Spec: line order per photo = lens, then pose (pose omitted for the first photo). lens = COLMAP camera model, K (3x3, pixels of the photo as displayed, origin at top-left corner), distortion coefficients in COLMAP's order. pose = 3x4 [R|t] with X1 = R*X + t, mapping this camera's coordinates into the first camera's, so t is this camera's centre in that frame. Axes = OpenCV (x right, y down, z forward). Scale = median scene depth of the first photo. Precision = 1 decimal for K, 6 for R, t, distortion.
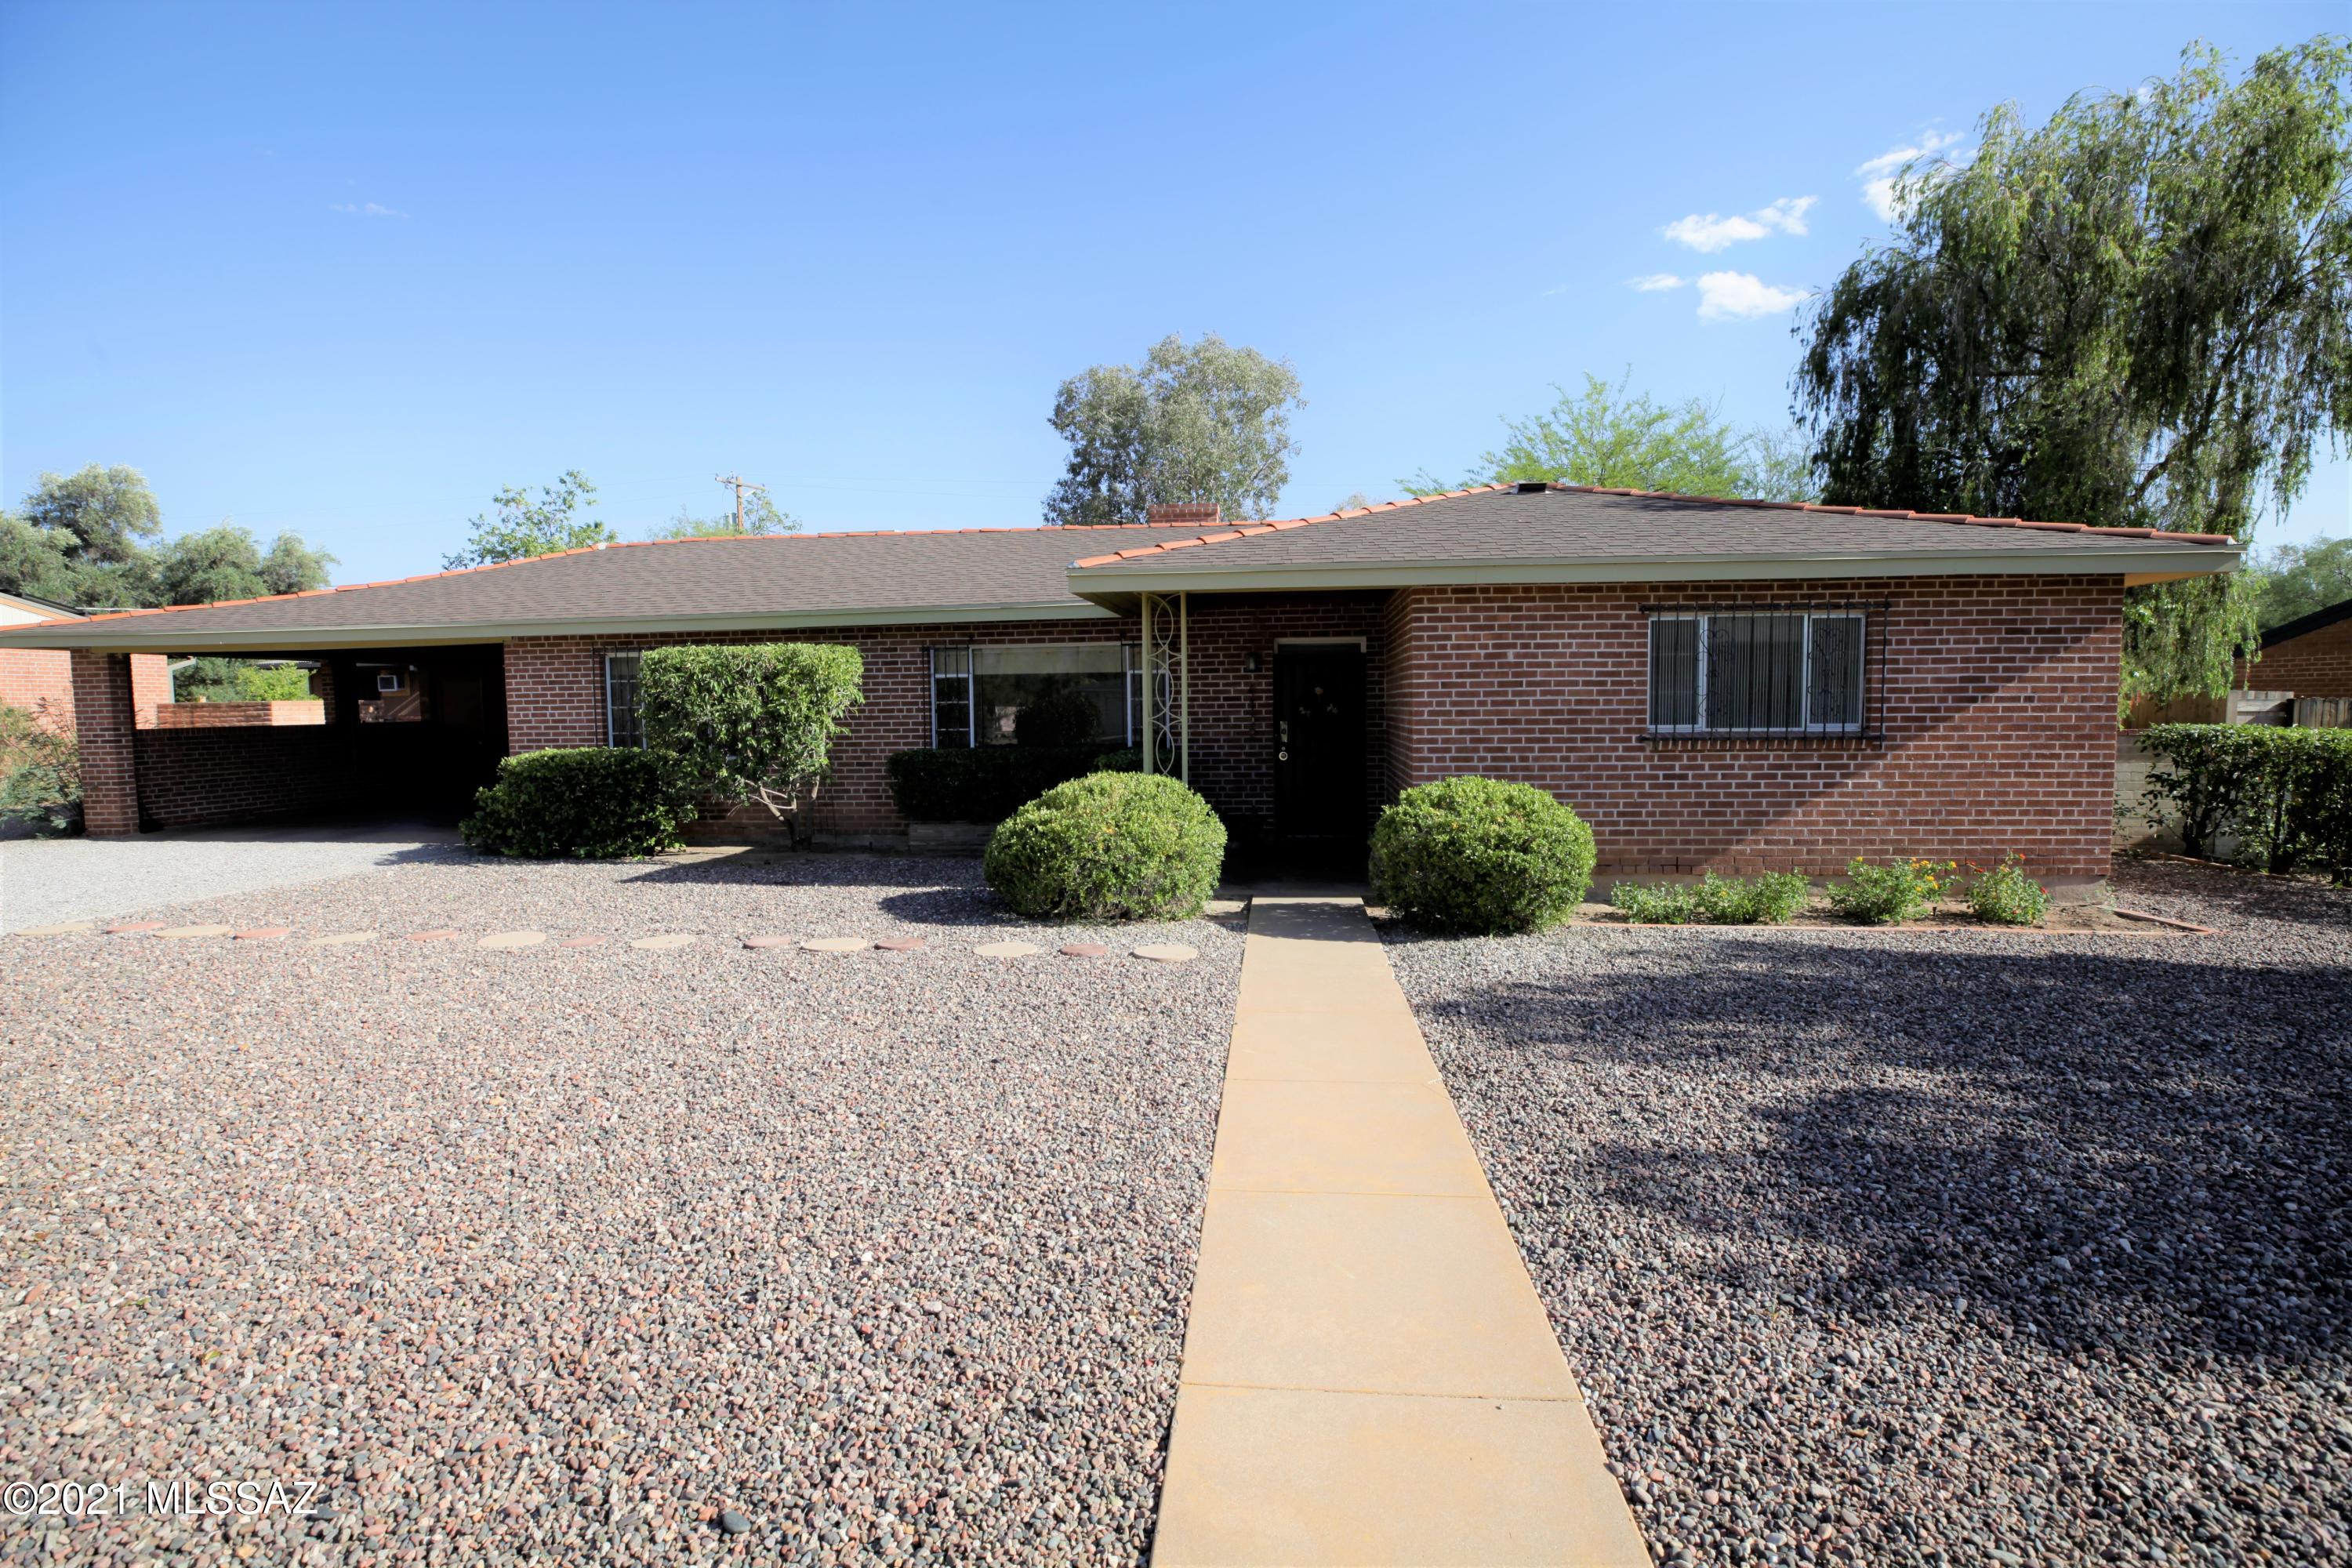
lens RADIAL K [[1106.6, 0, 1167.9], [0, 1106.6, 727.4], [0, 0, 1]] dist [-0.038400, 0.001352]
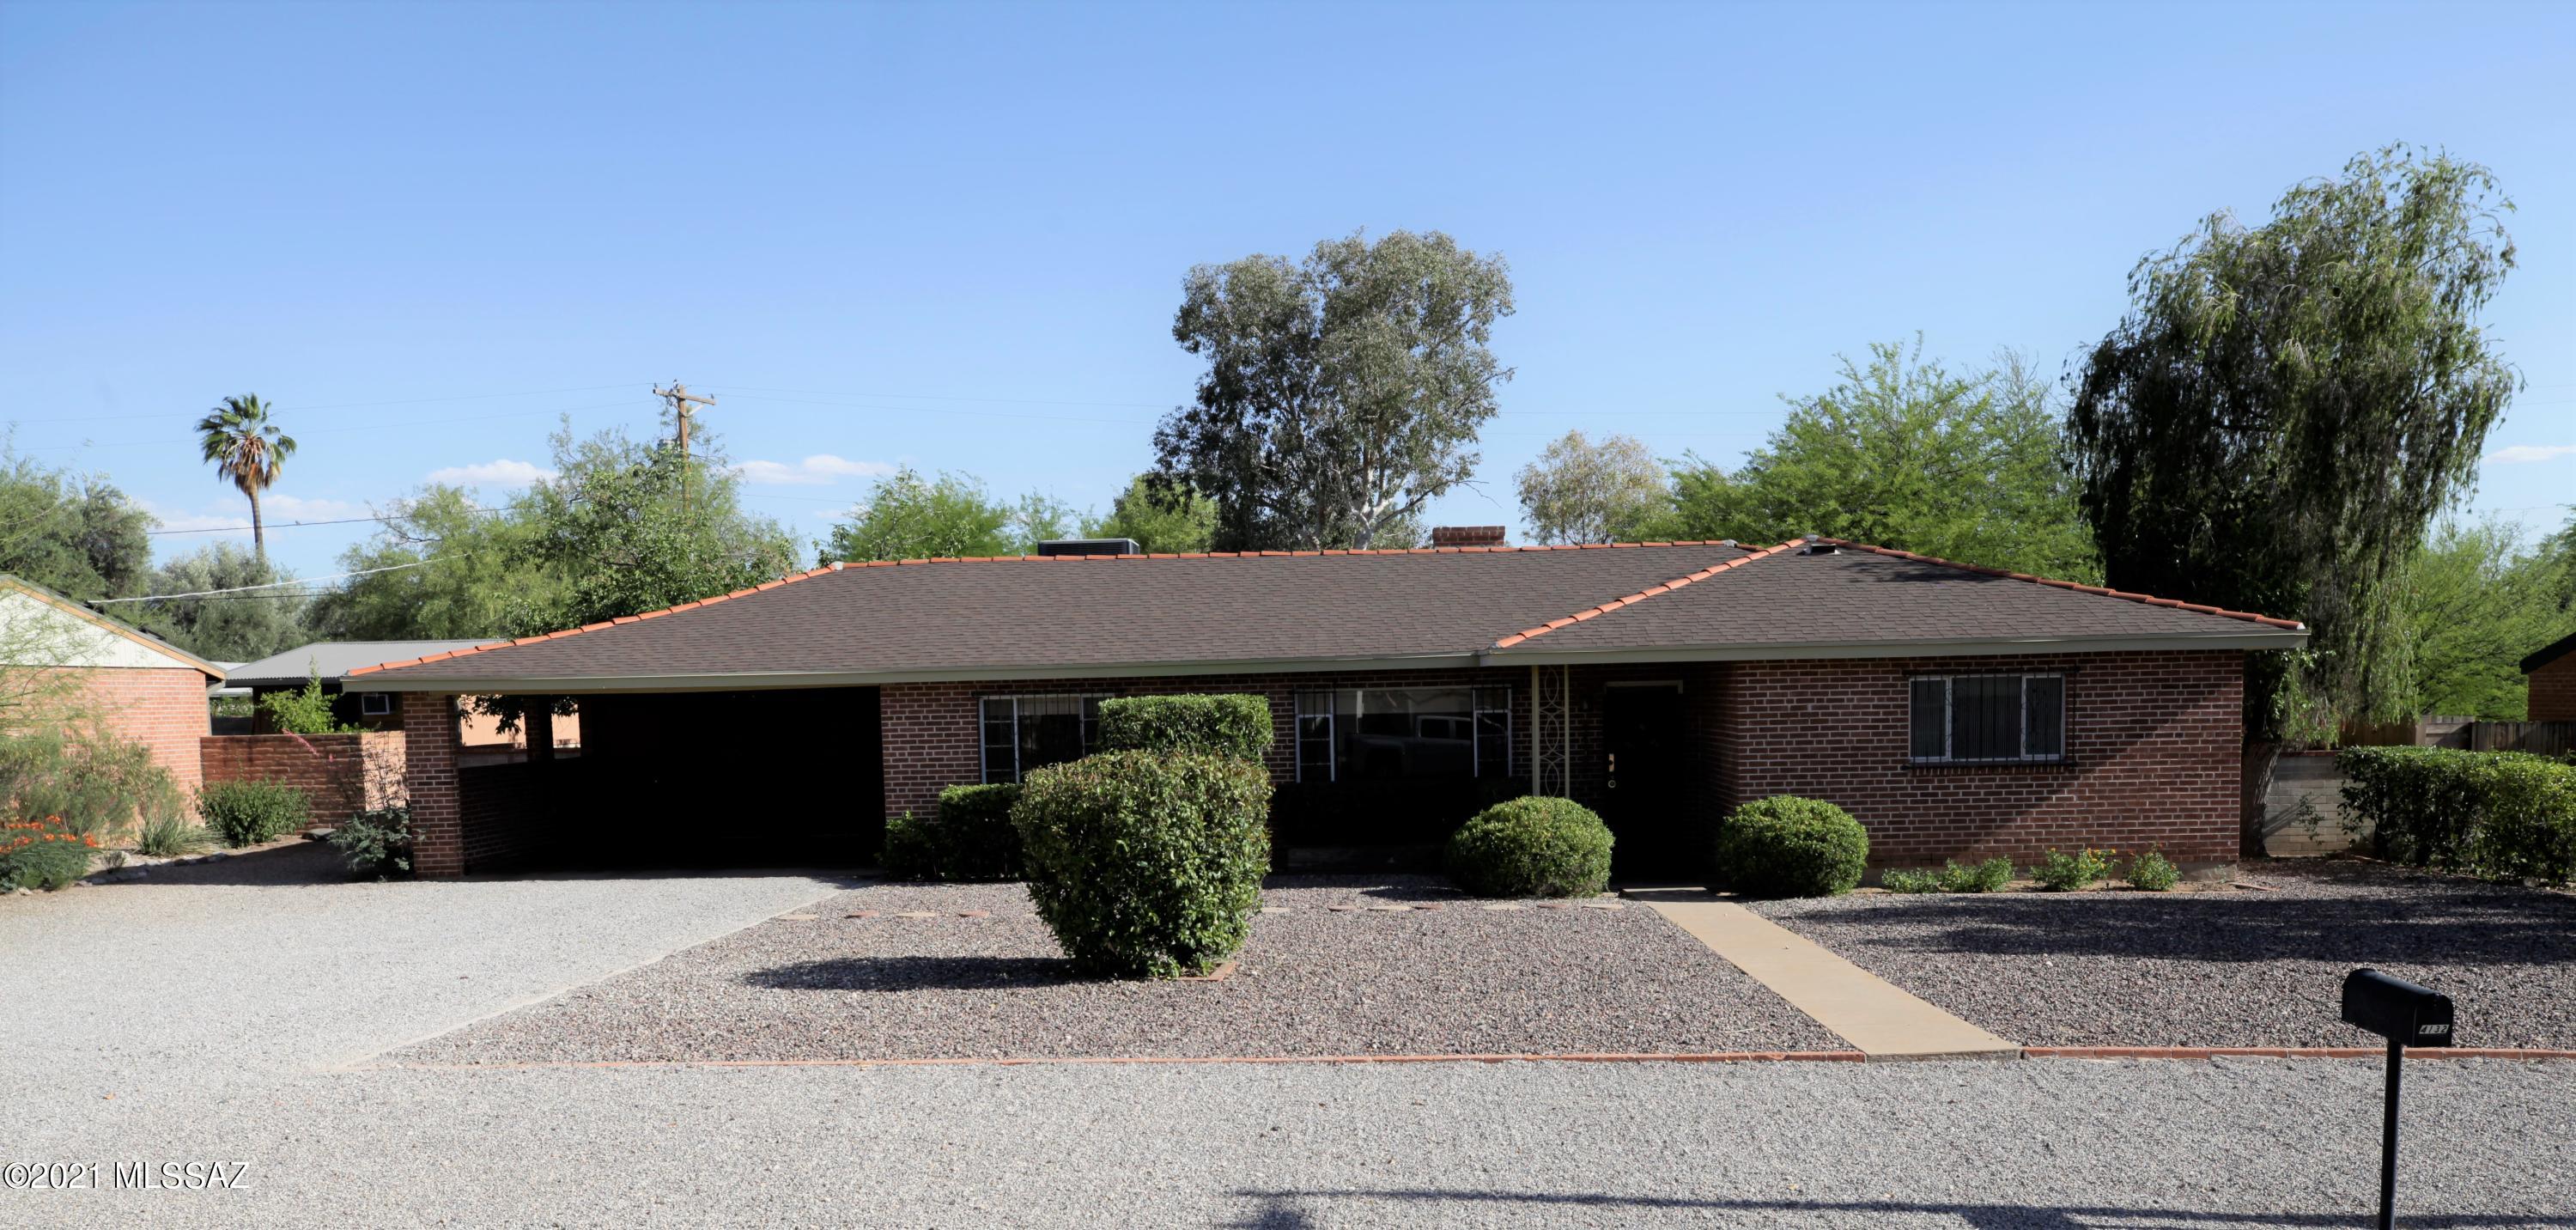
lens RADIAL K [[2151.1, 0, 1257.5], [0, 2151.1, 723.6], [0, 0, 1]] dist [-0.029403, 0.003292]
pose [[0.998015, -0.011117, 0.061985, -0.464000], [0.011329, 0.999931, -0.003072, -0.038576], [-0.061947, 0.003768, 0.998072, -1.393494]]
